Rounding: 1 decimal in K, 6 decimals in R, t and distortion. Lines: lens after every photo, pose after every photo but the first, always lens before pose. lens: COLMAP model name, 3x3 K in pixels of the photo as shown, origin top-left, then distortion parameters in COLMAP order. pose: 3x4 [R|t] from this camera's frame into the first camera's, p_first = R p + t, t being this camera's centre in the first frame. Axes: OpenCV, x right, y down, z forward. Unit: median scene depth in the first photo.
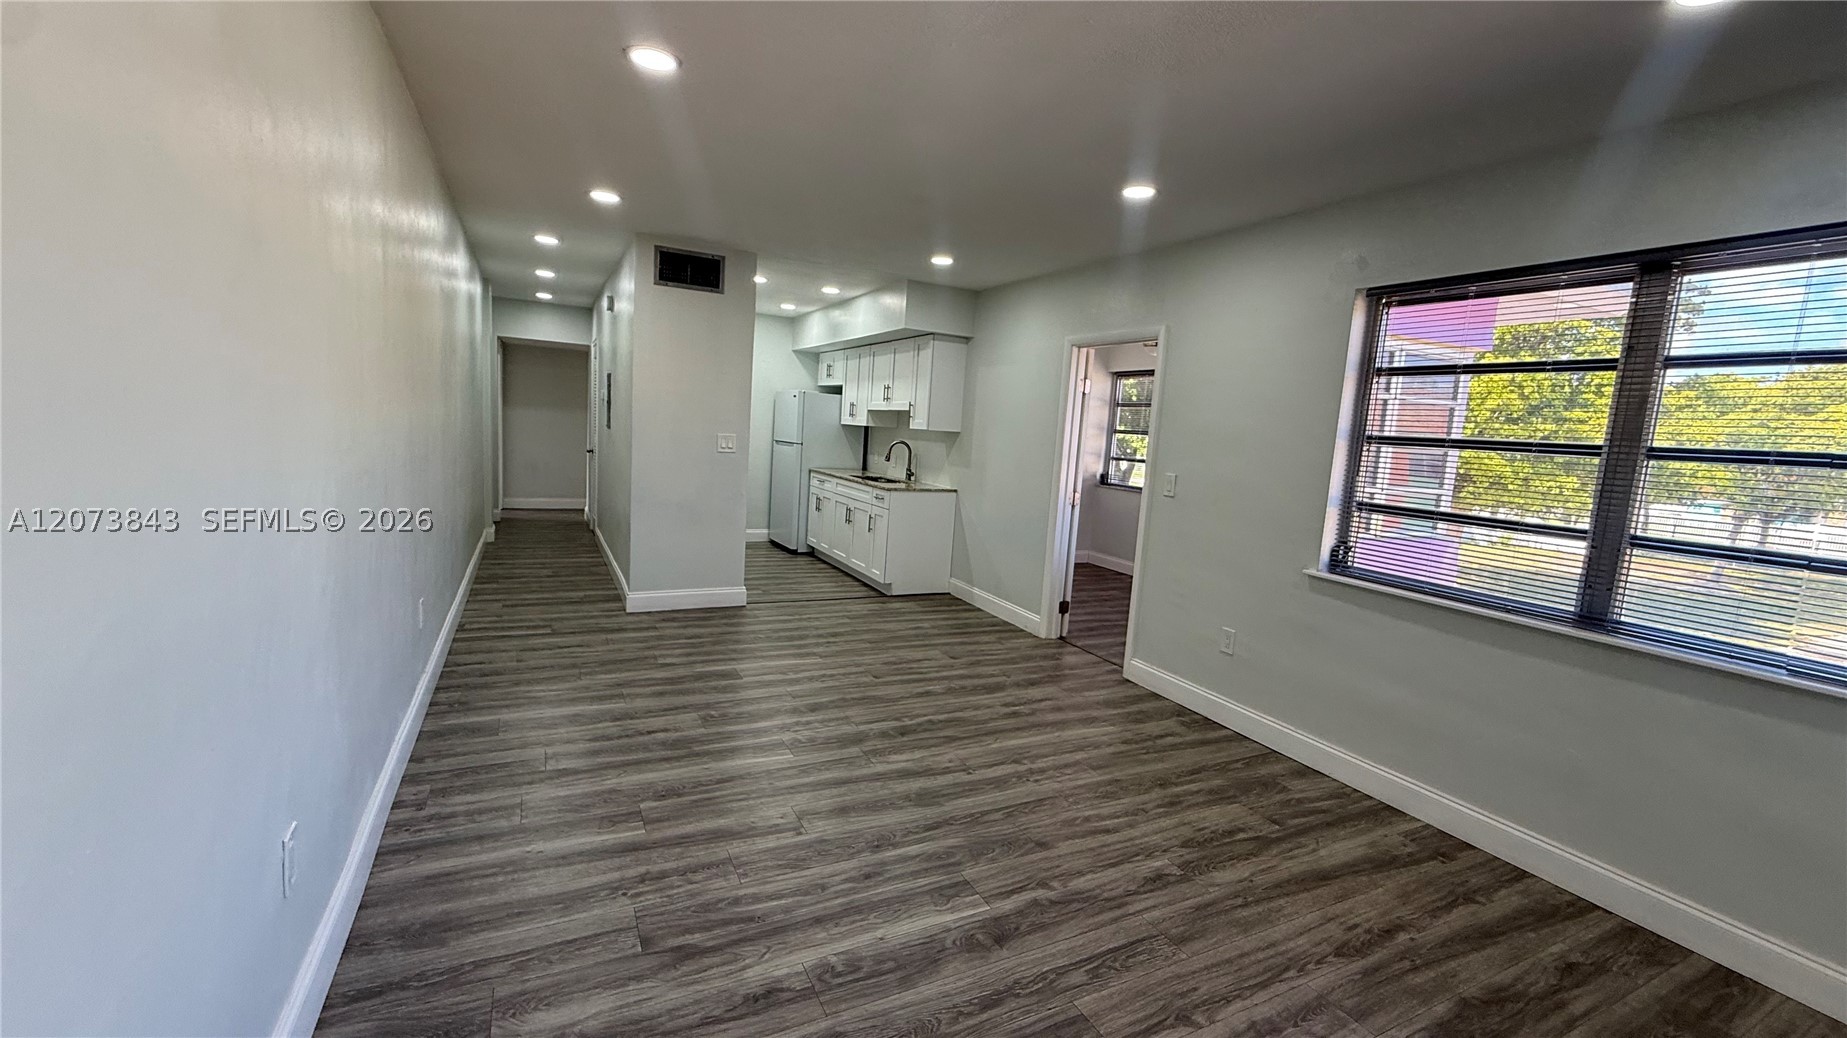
lens RADIAL K [[738.5, 0, 920.4], [0, 738.5, 518.8], [0, 0, 1]] dist [0.002299, -0.000297]
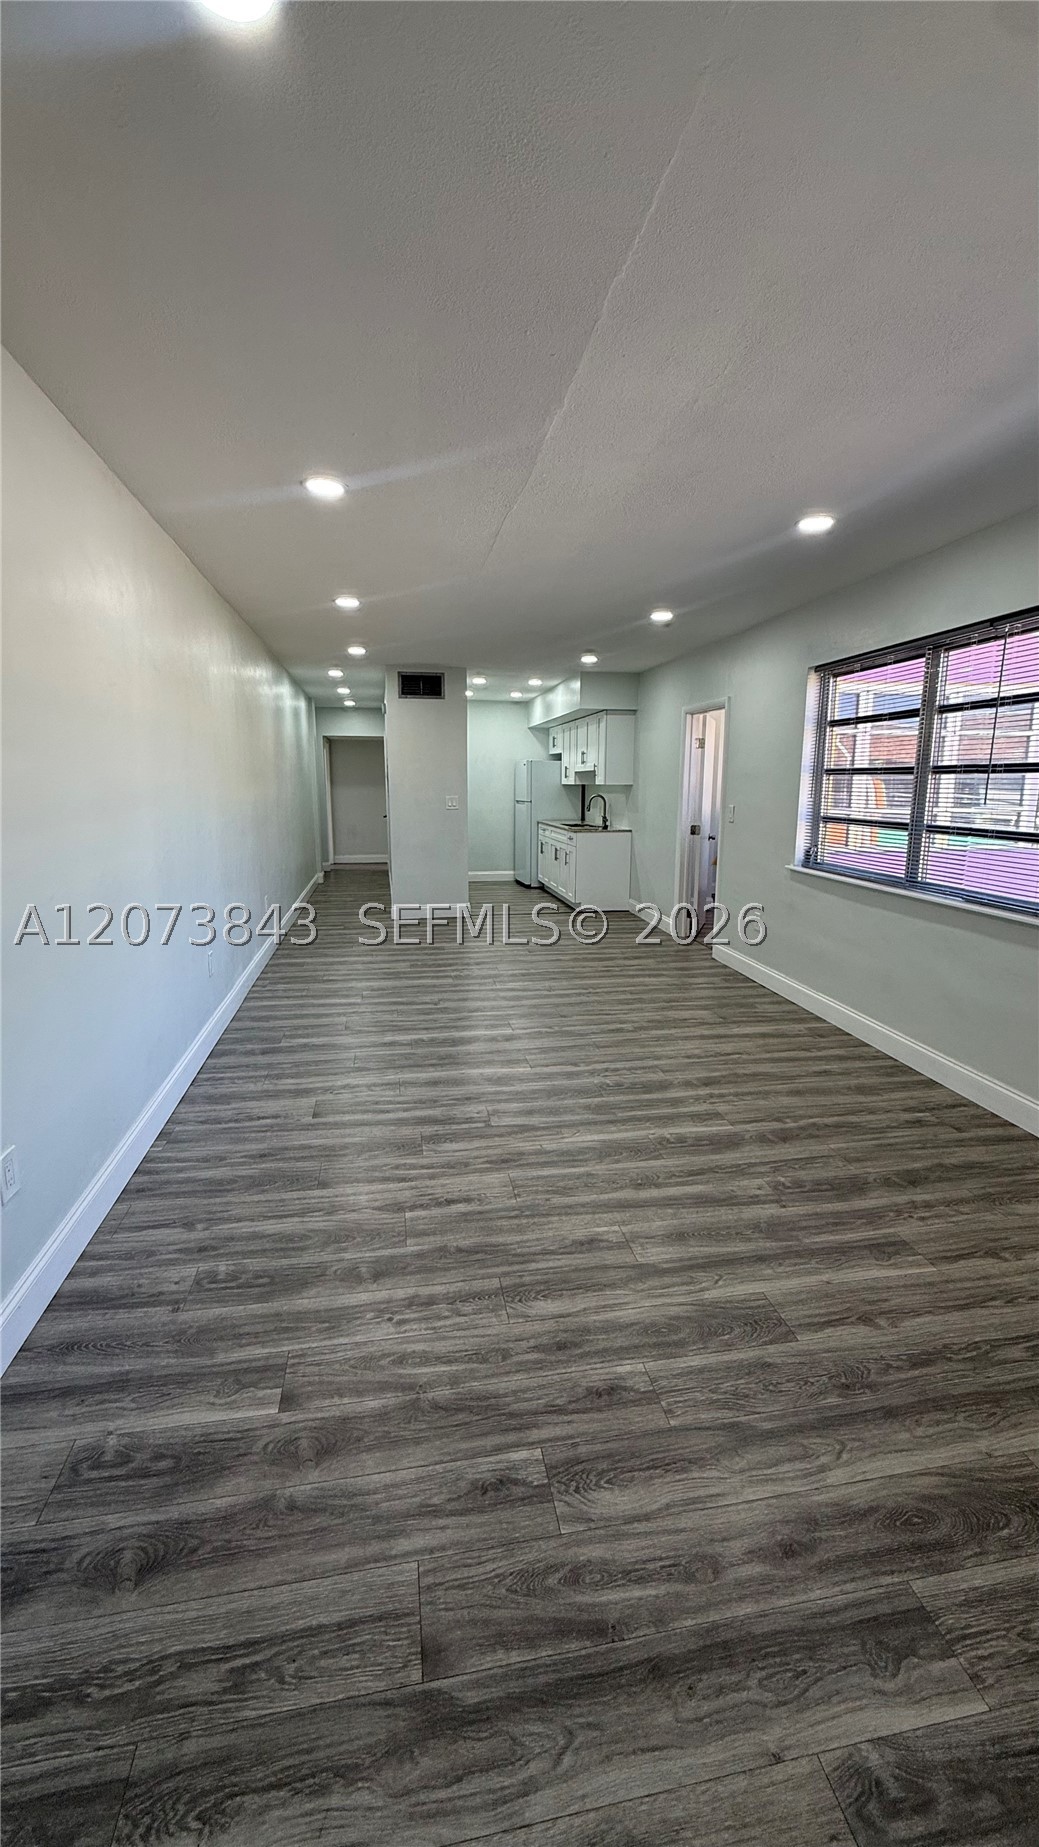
lens RADIAL K [[738.5, 0, 521.4], [0, 738.5, 920.4], [0, 0, 1]] dist [0.002299, -0.000297]
pose [[0.955358, -0.009483, -0.295299, 0.476080], [0.024926, 0.998508, 0.048578, 0.098464], [0.294398, -0.053770, 0.954169, -0.568271]]
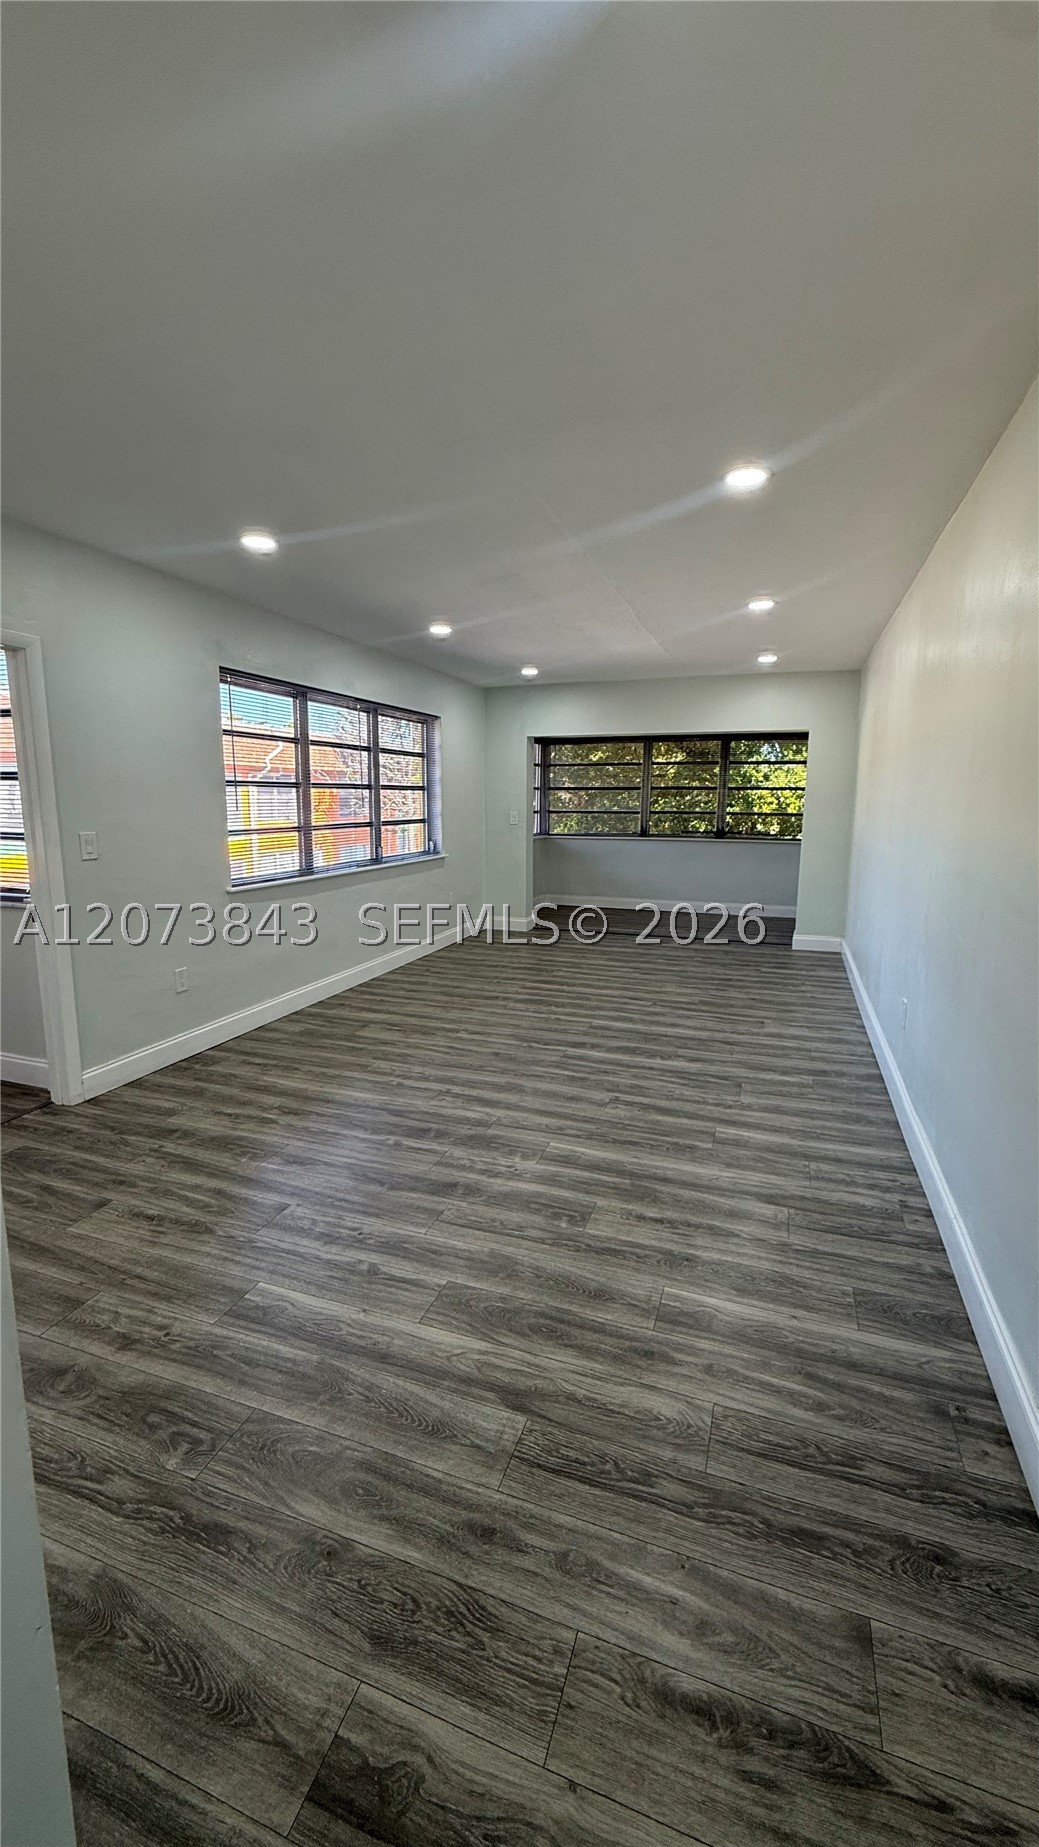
lens RADIAL K [[738.5, 0, 521.4], [0, 738.5, 920.4], [0, 0, 1]] dist [0.002299, -0.000297]
pose [[-0.685107, -0.191055, 0.702942, -0.756709], [0.037848, 0.954353, 0.296274, -0.247832], [-0.727459, 0.229584, -0.646603, 1.547897]]
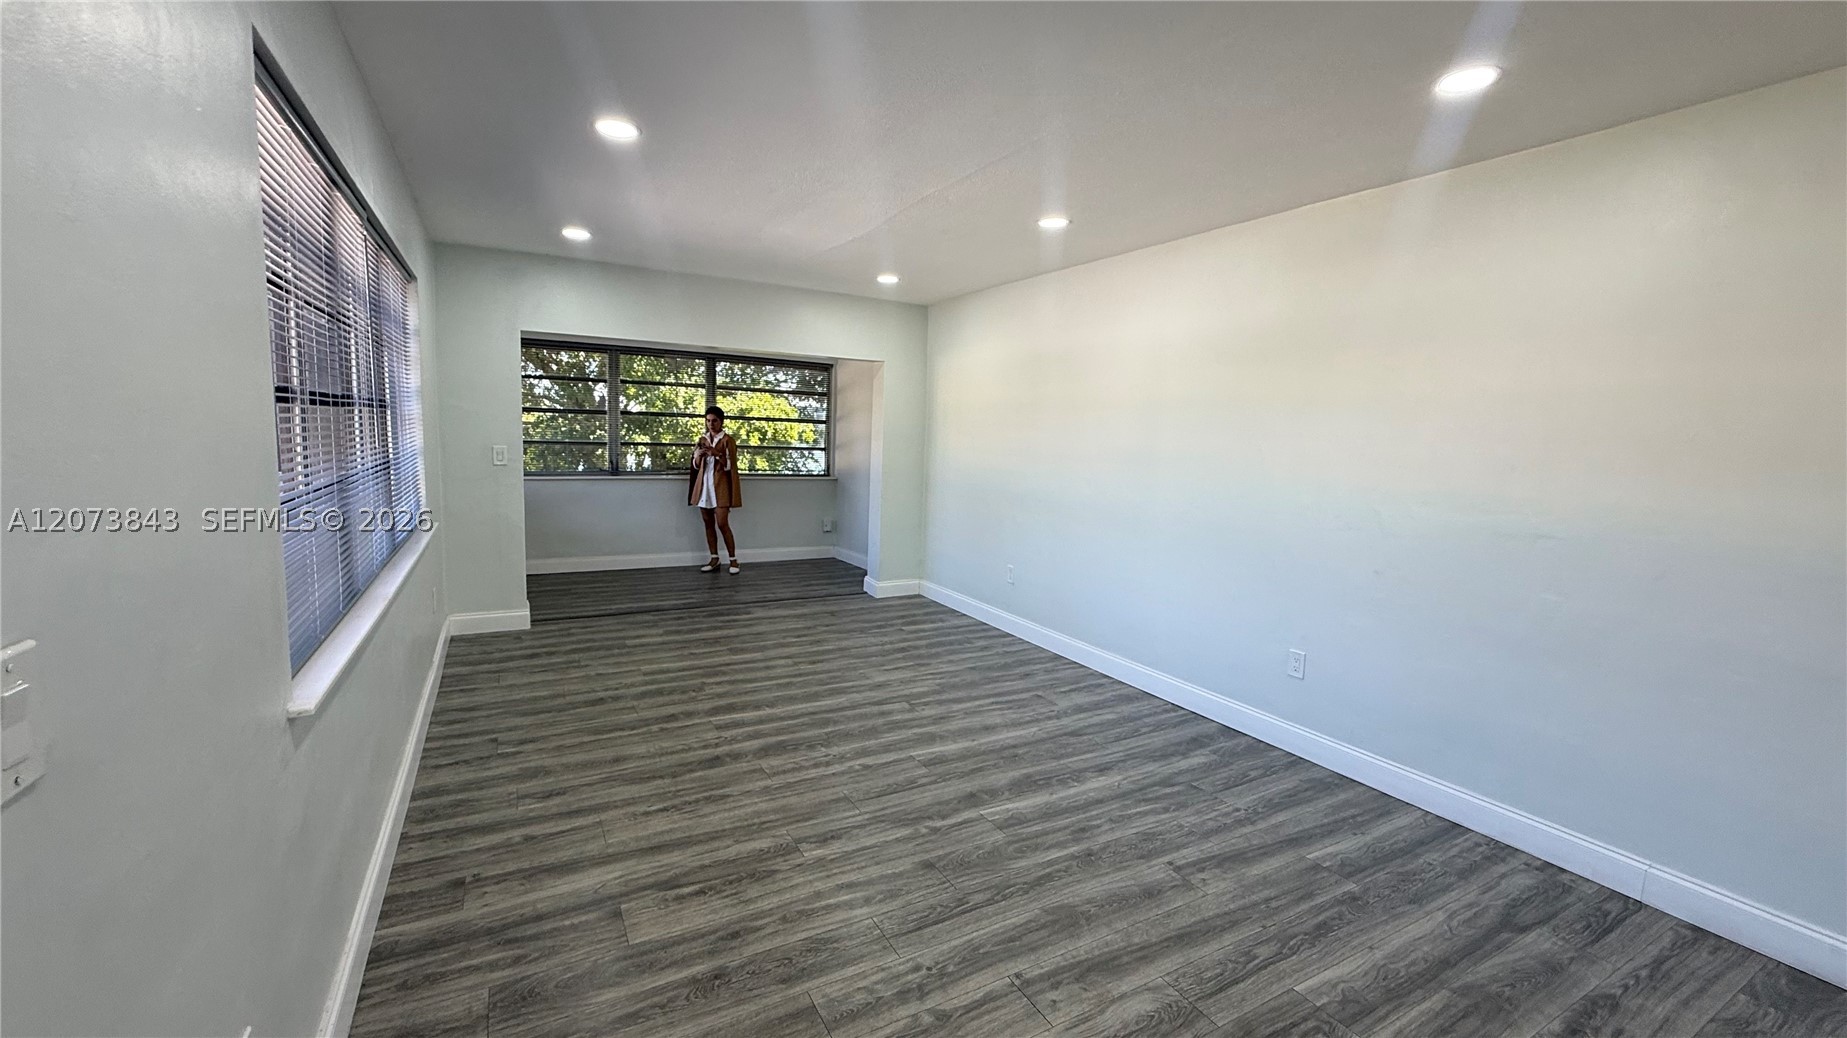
lens RADIAL K [[738.5, 0, 920.4], [0, 738.5, 518.8], [0, 0, 1]] dist [0.002299, -0.000297]
pose [[-0.993876, -0.099196, -0.048679, 0.215123], [-0.107947, 0.965739, 0.236001, -0.182189], [0.023600, 0.239811, -0.970533, 1.469708]]
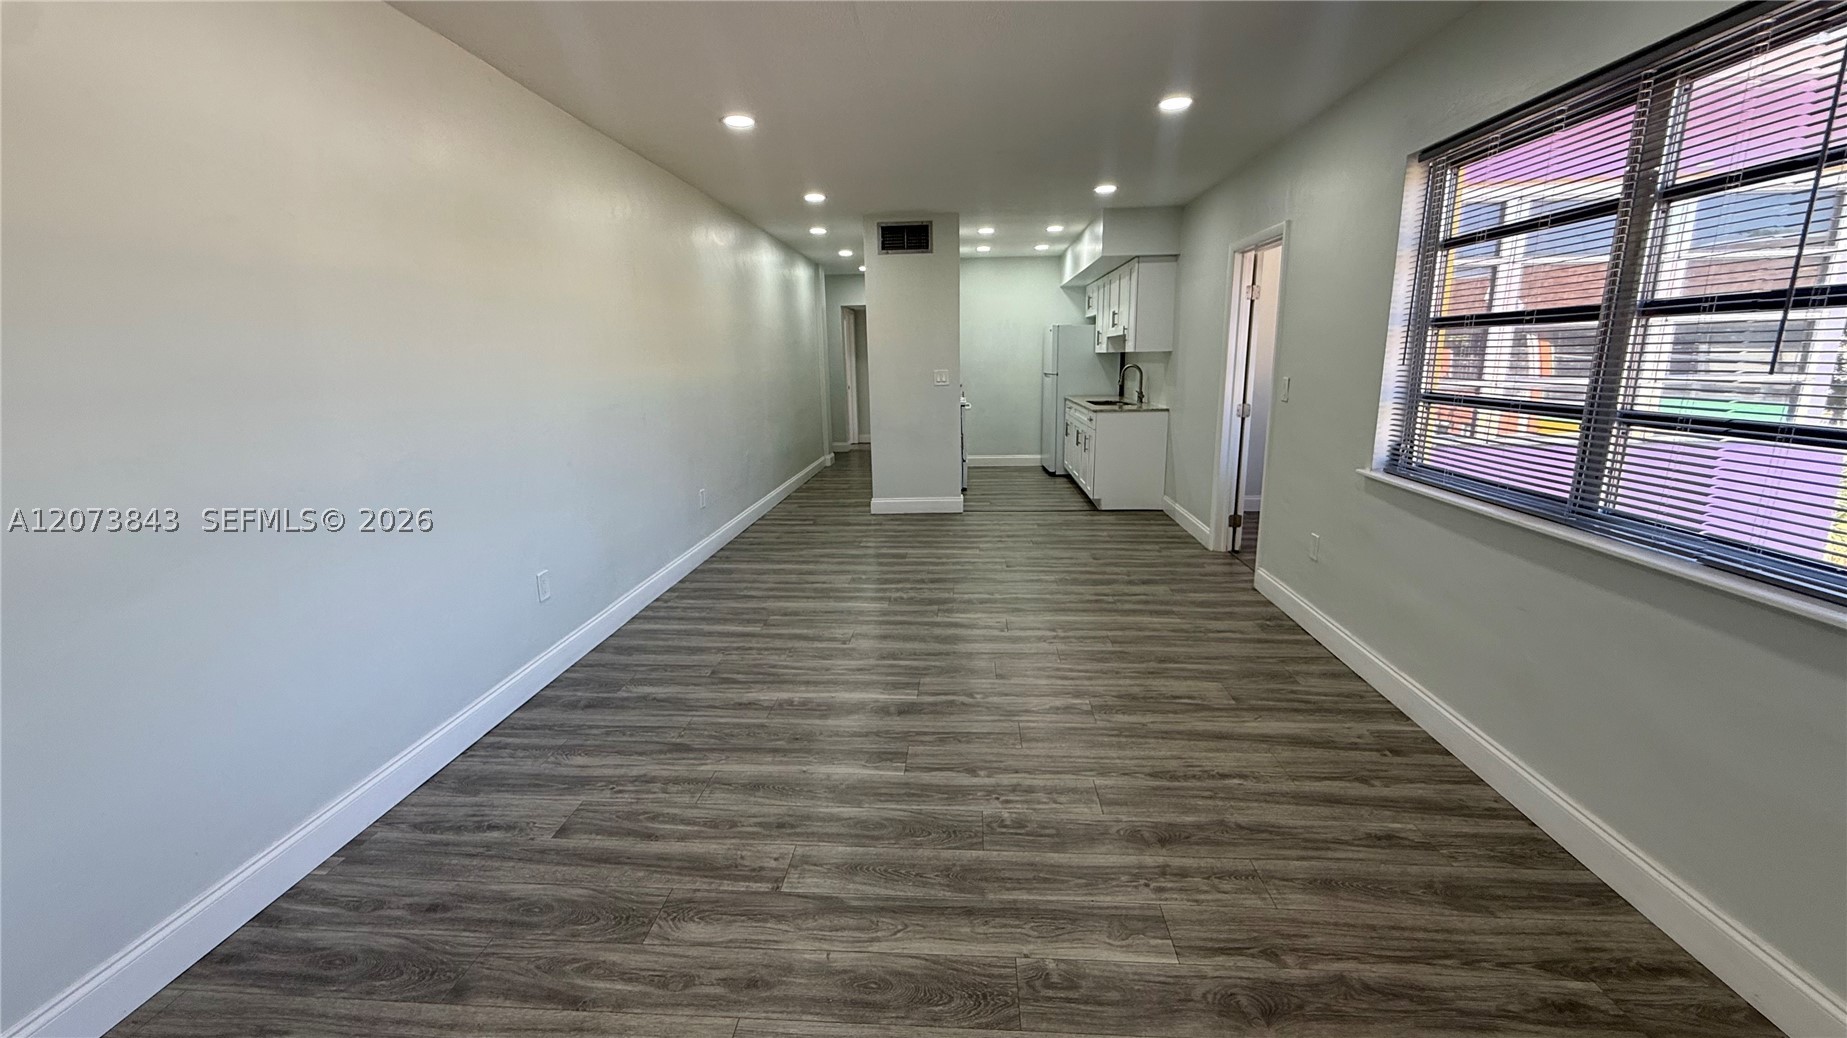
lens RADIAL K [[738.5, 0, 920.4], [0, 738.5, 518.8], [0, 0, 1]] dist [0.002299, -0.000297]
pose [[0.854764, 0.030156, -0.518140, 0.562376], [0.012240, 0.996862, 0.078210, 0.054604], [0.518873, -0.073193, 0.851712, -0.112580]]
